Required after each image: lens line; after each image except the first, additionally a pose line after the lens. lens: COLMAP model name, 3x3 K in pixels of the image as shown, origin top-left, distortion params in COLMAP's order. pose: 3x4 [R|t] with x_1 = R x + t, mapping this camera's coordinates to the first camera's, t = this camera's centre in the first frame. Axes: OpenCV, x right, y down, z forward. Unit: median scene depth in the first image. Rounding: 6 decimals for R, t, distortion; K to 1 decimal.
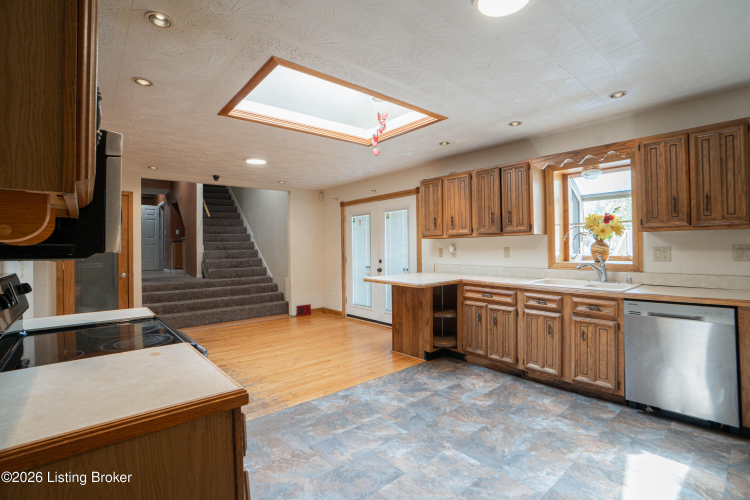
lens RADIAL K [[346.8, 0, 375.2], [0, 346.8, 245.3], [0, 0, 1]] dist [-0.022700, 0.006928]
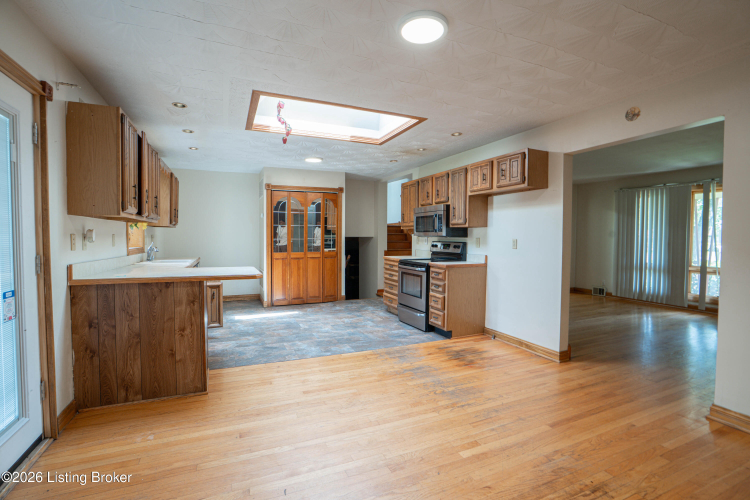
lens RADIAL K [[346.8, 0, 366.6], [0, 346.8, 247.5], [0, 0, 1]] dist [-0.022700, 0.006928]
pose [[-0.949297, -0.003043, 0.314365, -0.661934], [0.003321, 0.999800, 0.019706, 0.034595], [-0.314362, 0.019751, -0.949098, 2.291735]]
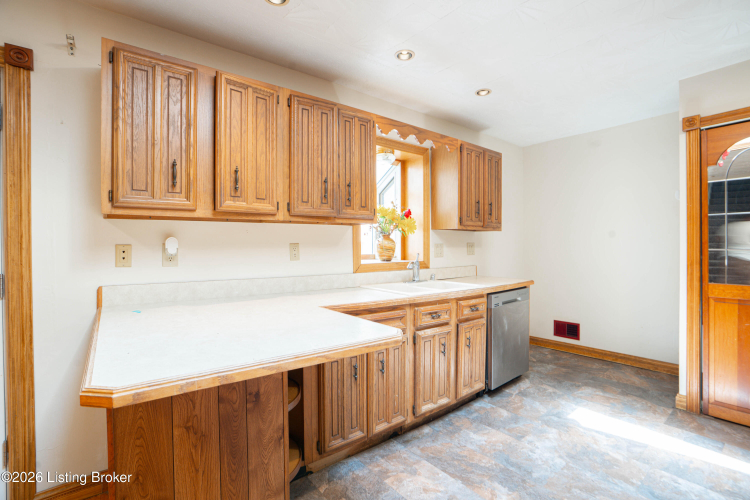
lens RADIAL K [[346.8, 0, 397.7], [0, 346.8, 249.2], [0, 0, 1]] dist [-0.022700, 0.006928]
pose [[0.016472, 0.001815, 0.999863, -0.302319], [-0.003752, 0.999991, -0.001753, 0.024859], [-0.999857, -0.003723, 0.016479, 1.194866]]
